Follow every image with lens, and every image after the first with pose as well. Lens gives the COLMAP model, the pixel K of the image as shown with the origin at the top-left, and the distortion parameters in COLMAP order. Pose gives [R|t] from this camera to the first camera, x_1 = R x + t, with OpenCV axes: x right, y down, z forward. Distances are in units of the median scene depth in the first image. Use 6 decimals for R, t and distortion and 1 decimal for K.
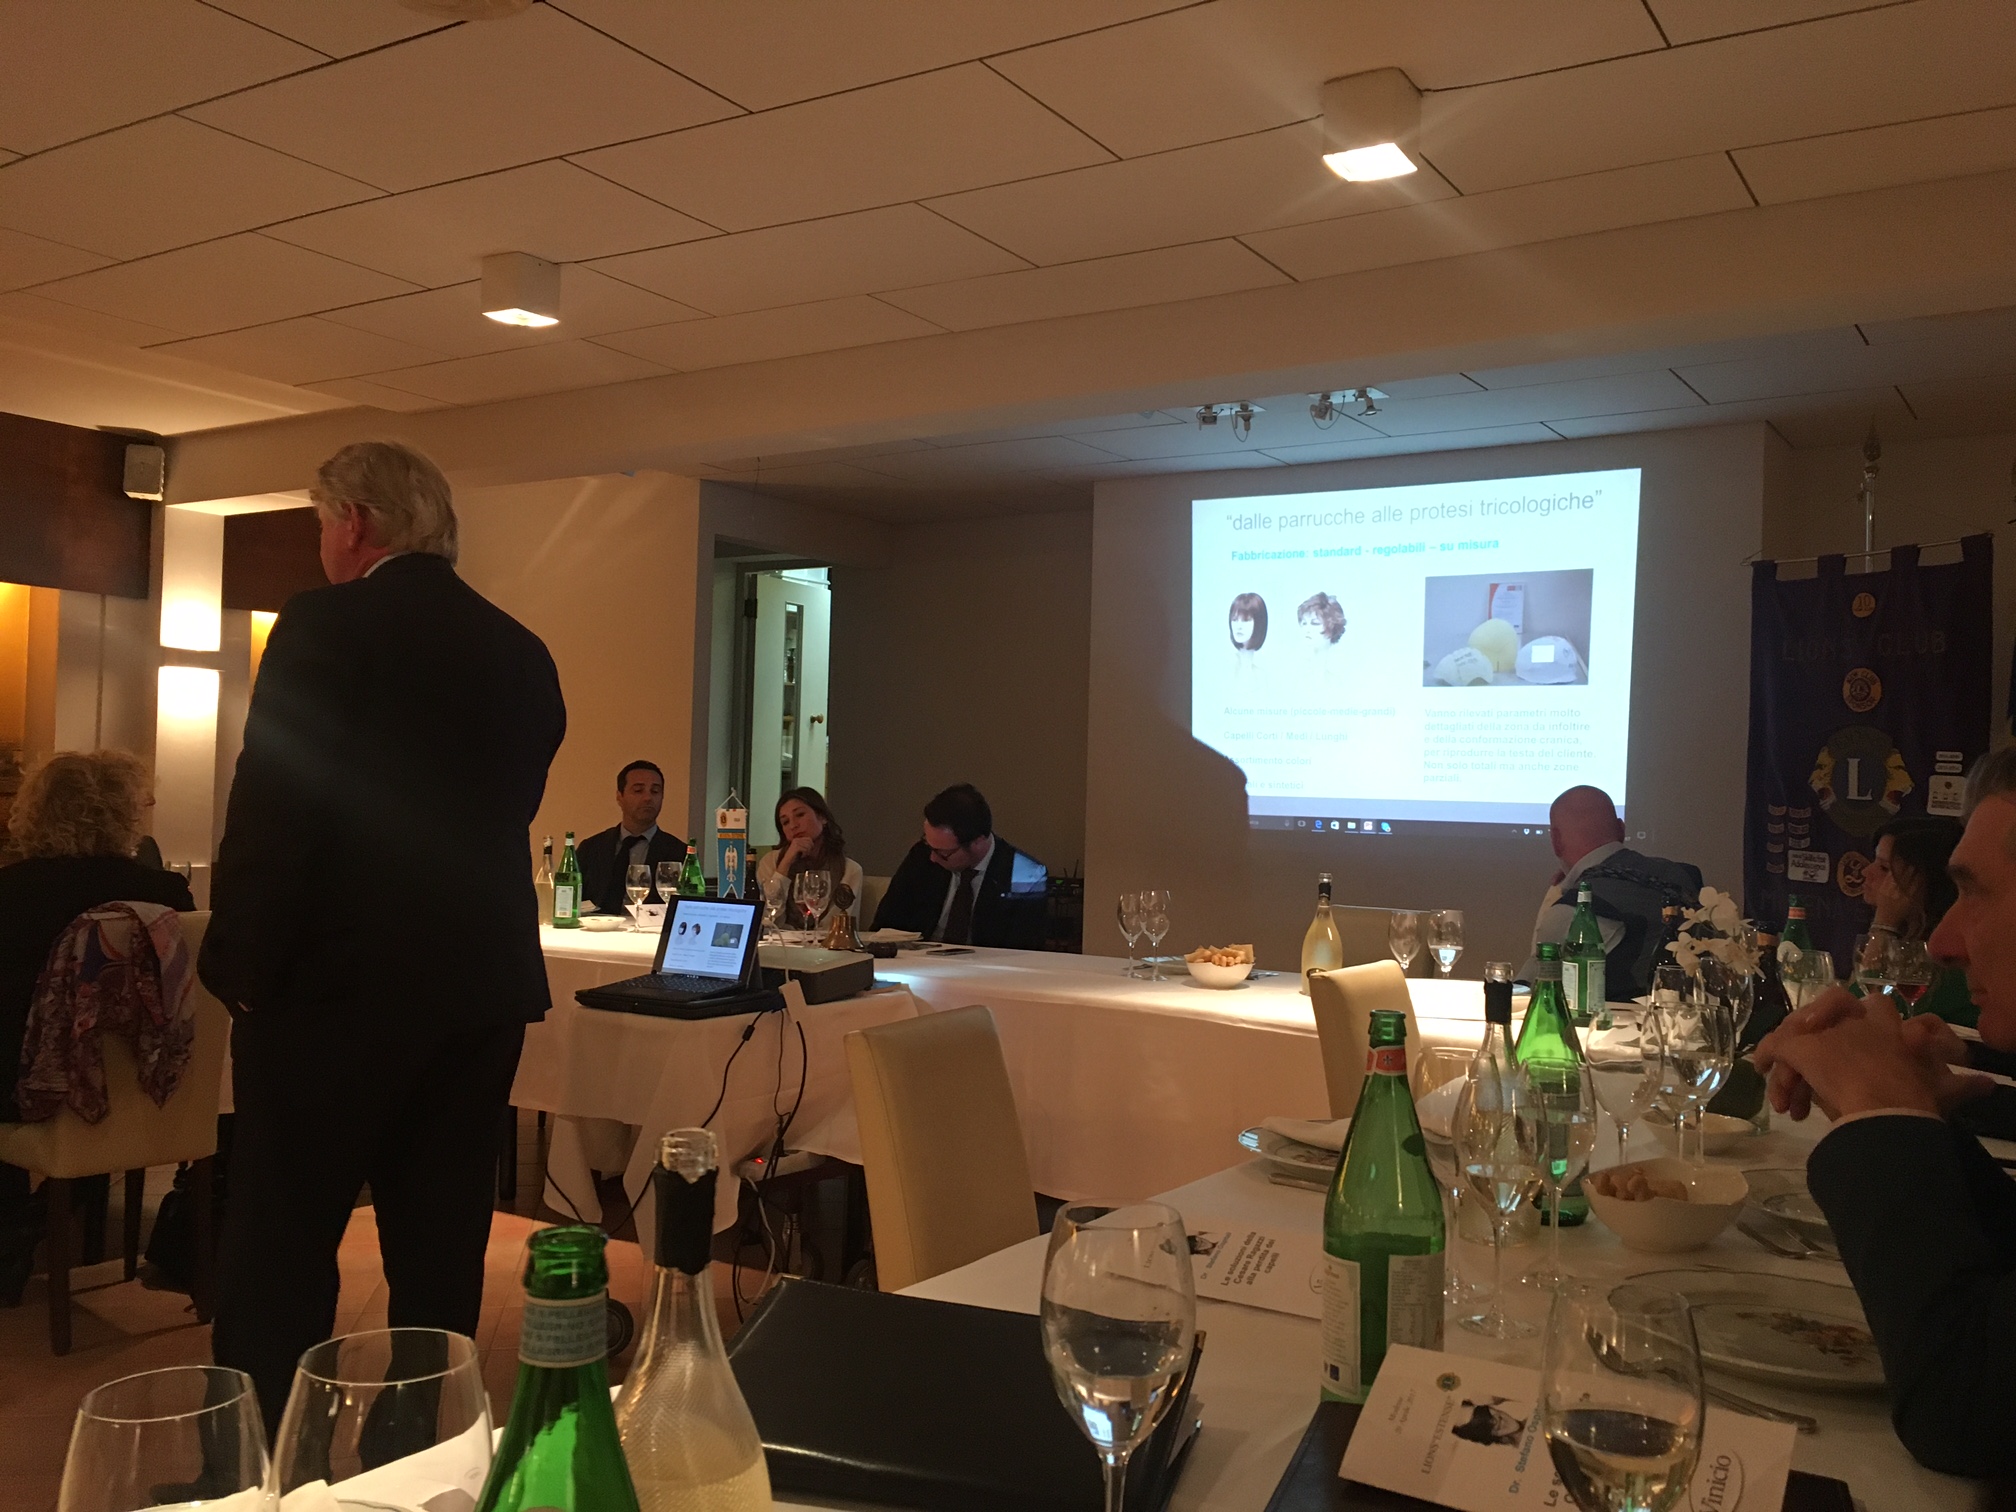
lens RADIAL K [[1708.4, 0, 1008.0], [0, 1708.4, 756.0], [0, 0, 1]] dist [0.082144, -0.093994]
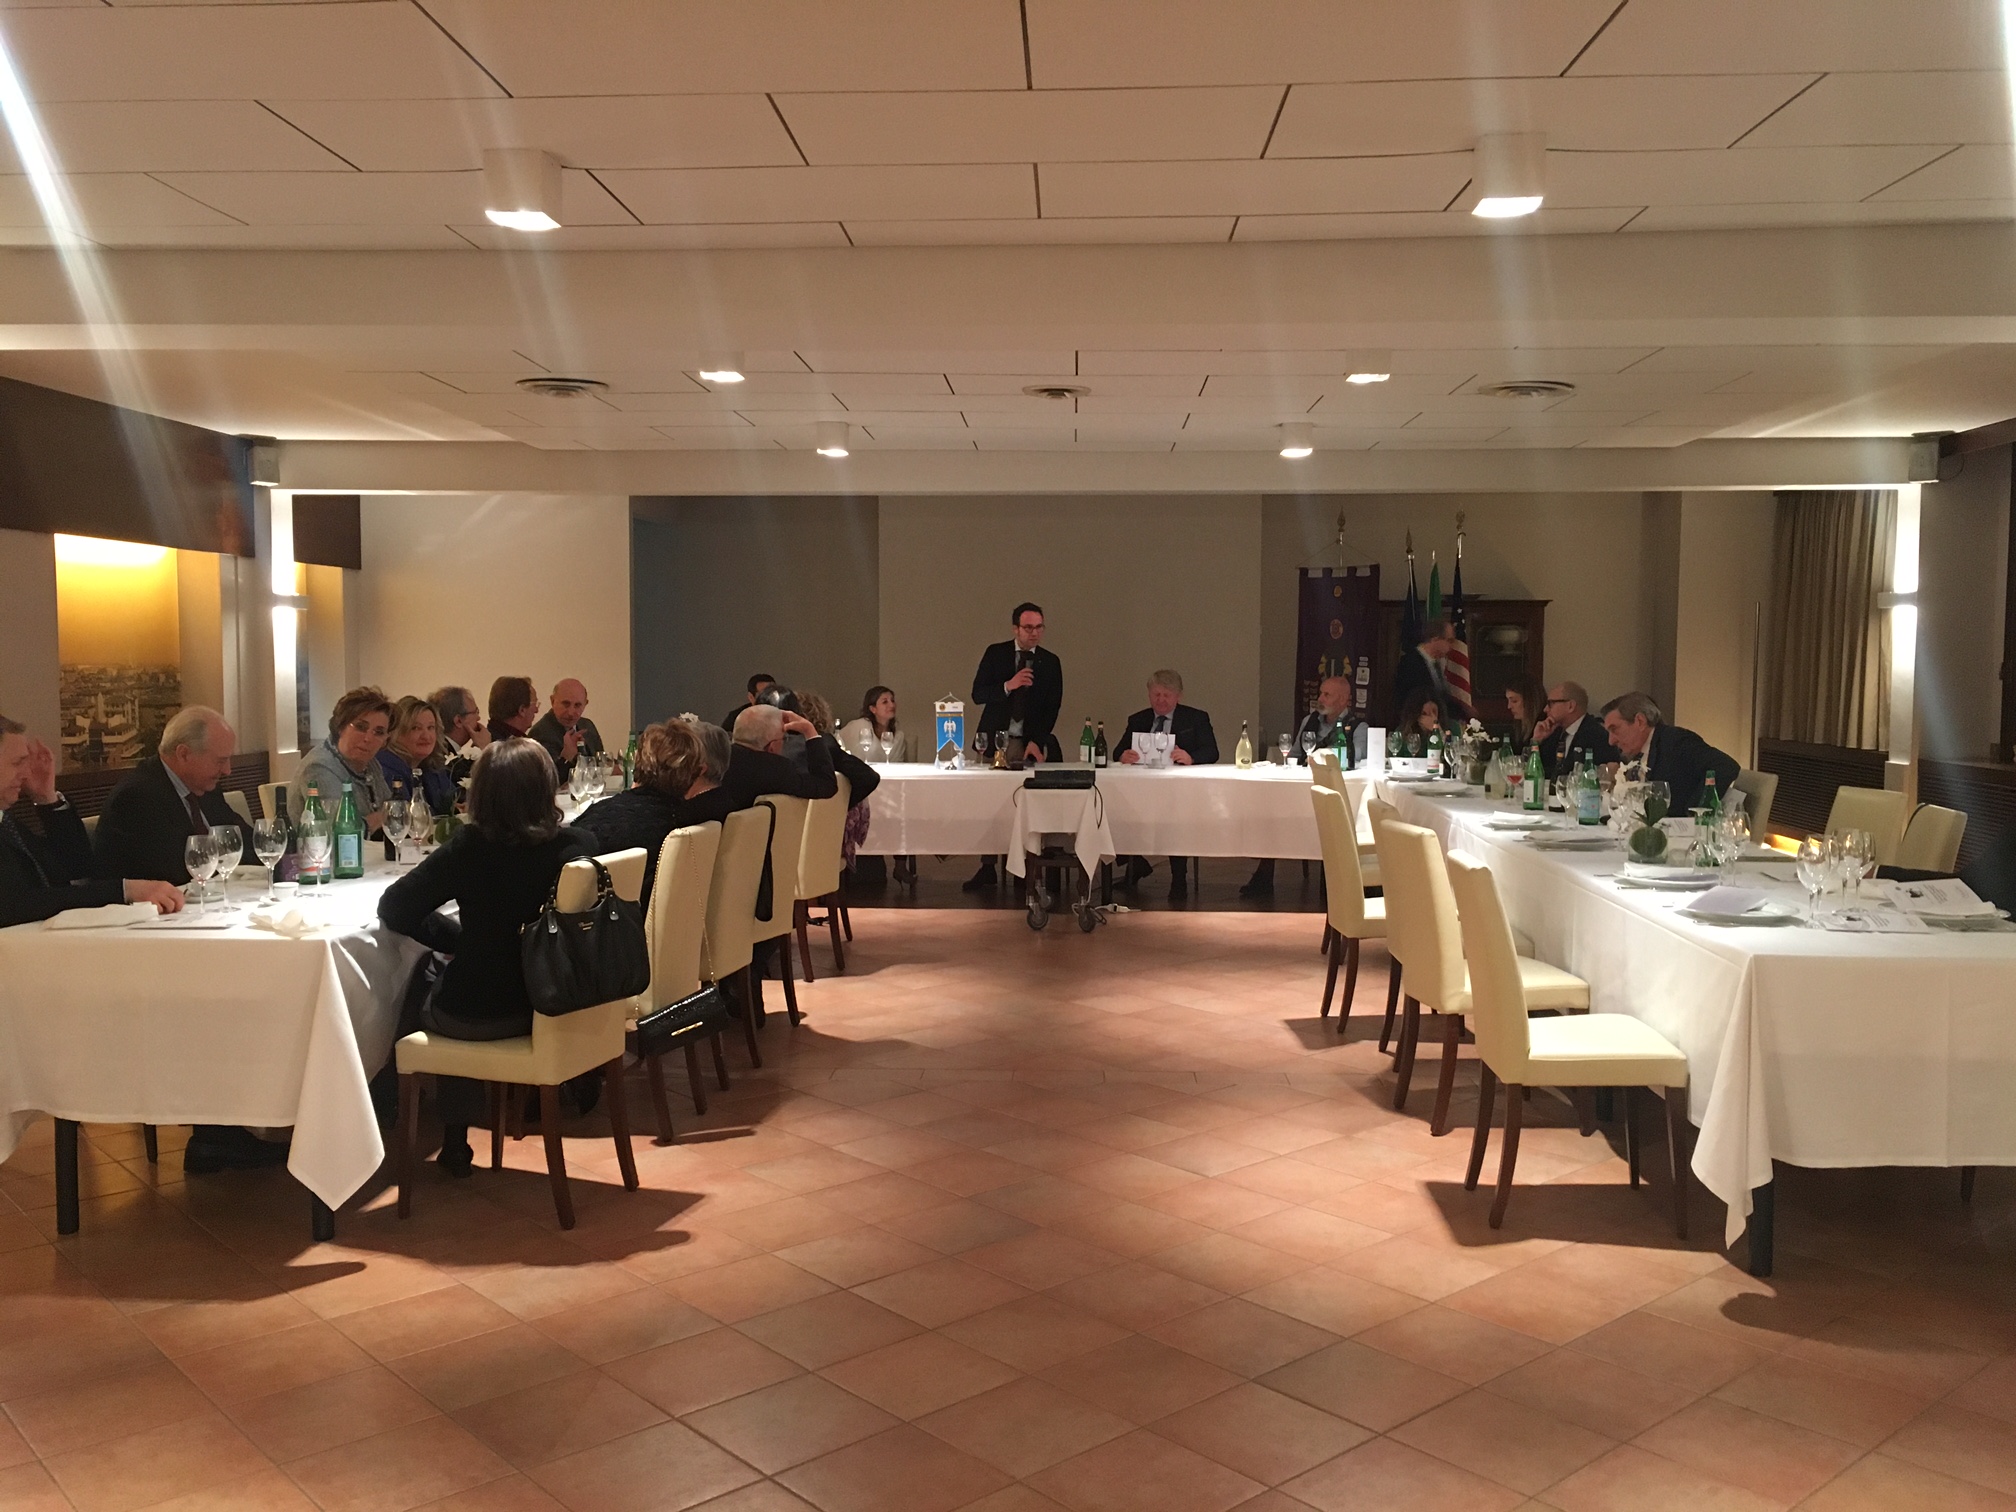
lens RADIAL K [[1708.4, 0, 1008.0], [0, 1708.4, 756.0], [0, 0, 1]] dist [0.082144, -0.093994]
pose [[0.868369, -0.052880, 0.493091, -1.196921], [0.008305, 0.995710, 0.092157, -0.100678], [-0.495848, -0.075931, 0.865083, -0.888857]]
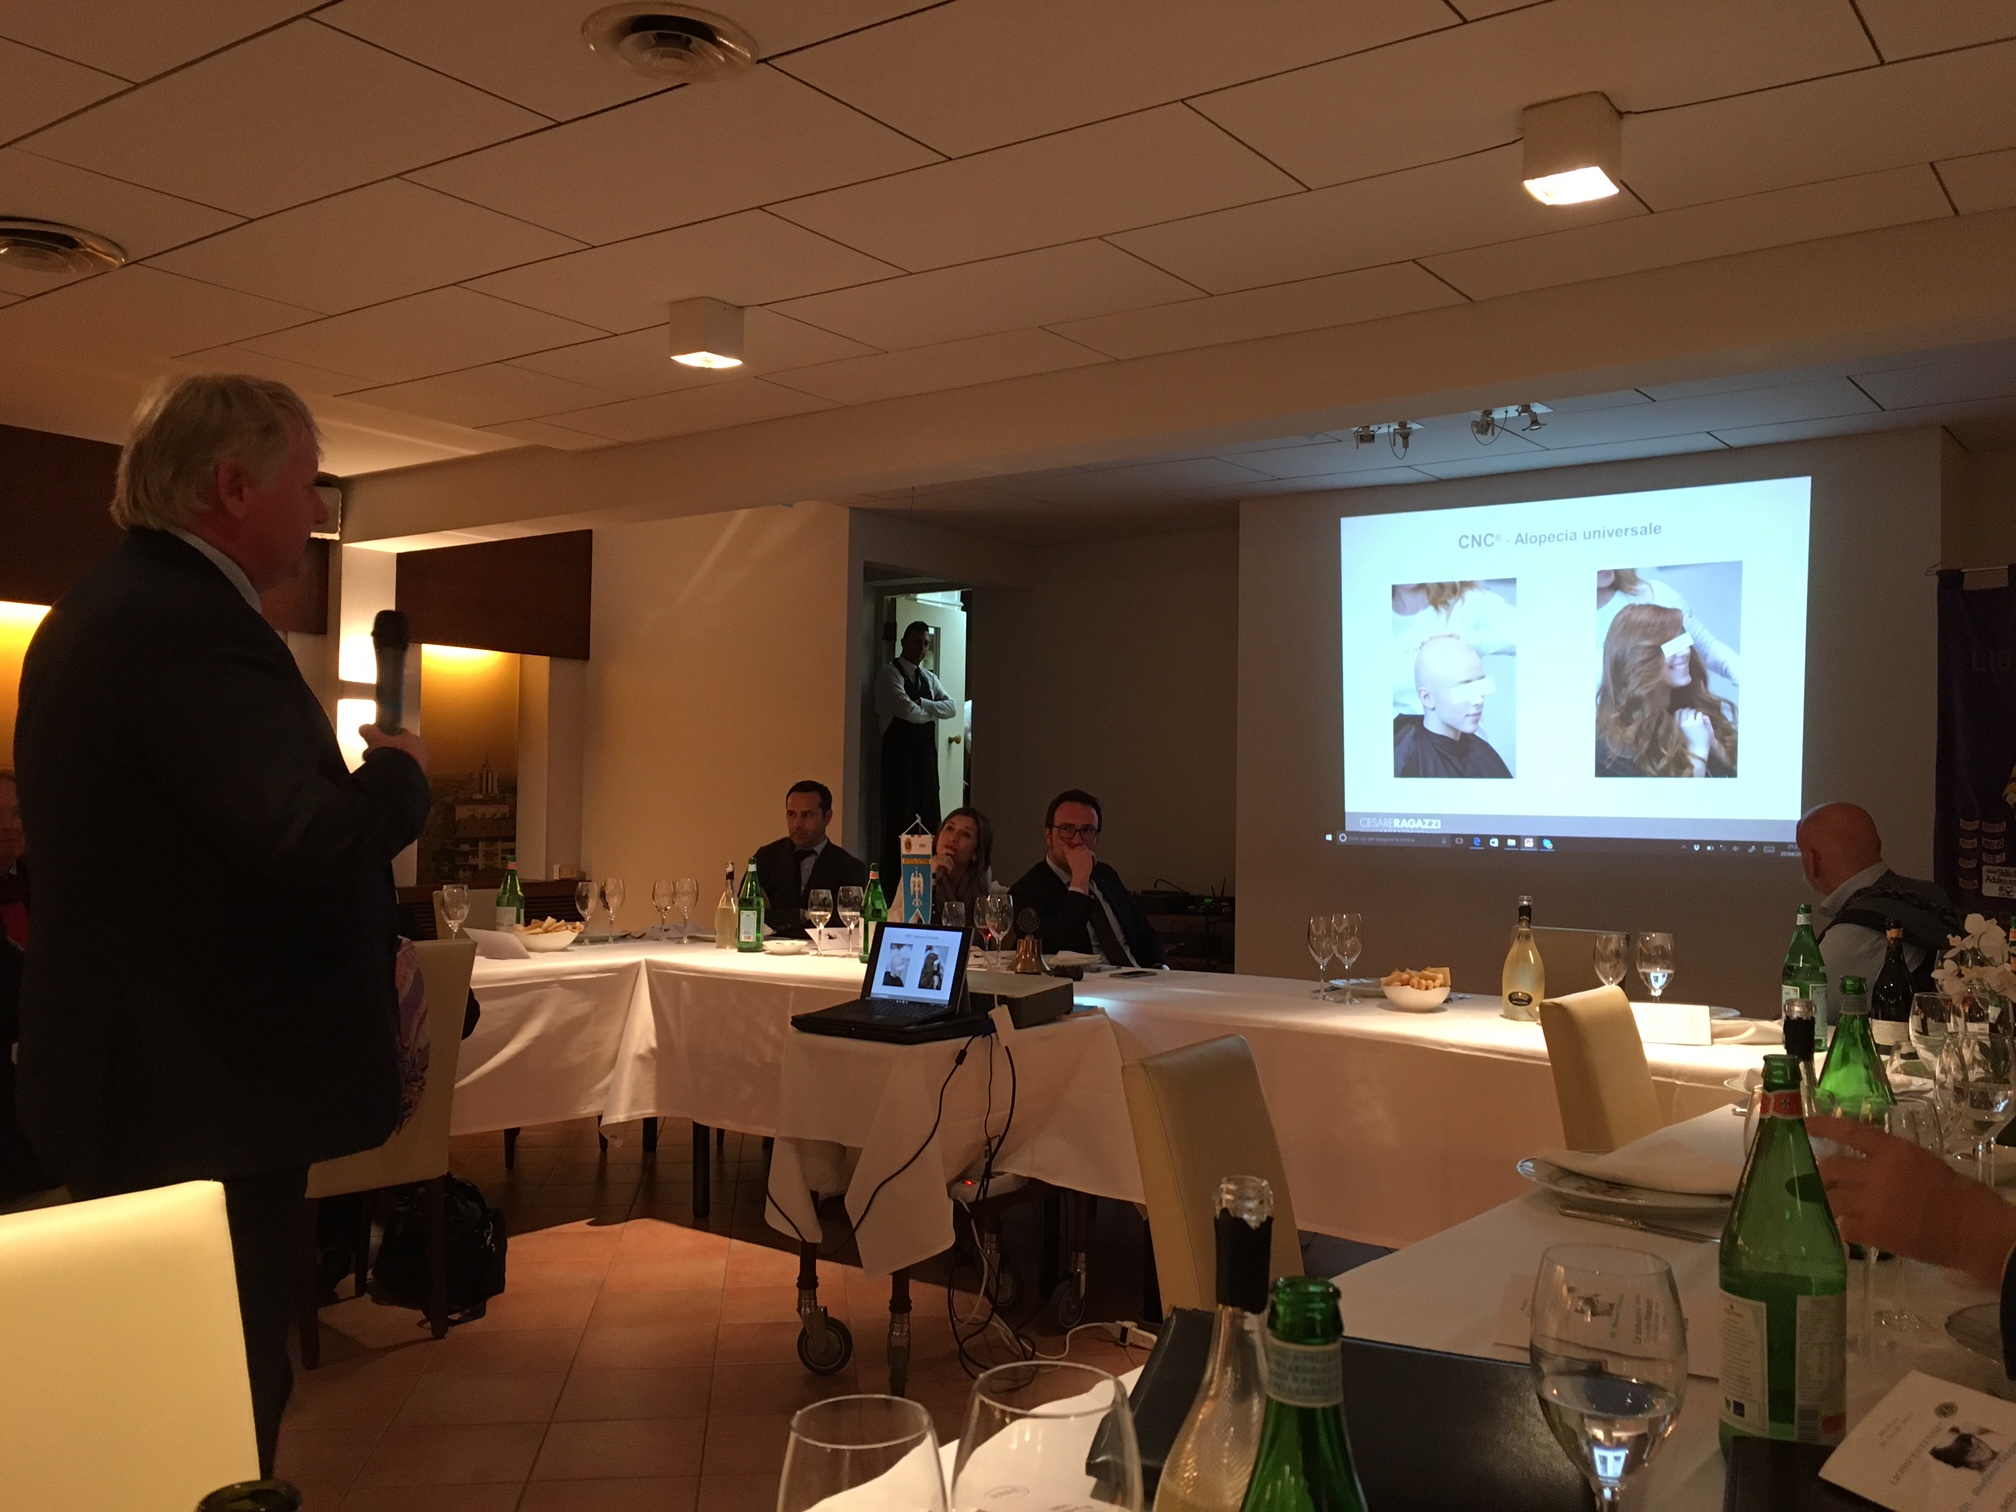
lens RADIAL K [[1709.4, 0, 1008.0], [0, 1709.4, 756.0], [0, 0, 1]] dist [0.094054, -0.119689]
pose [[0.998202, -0.012619, -0.058591, -0.049538], [0.012149, 0.999891, -0.008364, -0.007374], [0.058690, 0.007637, 0.998247, -0.015928]]
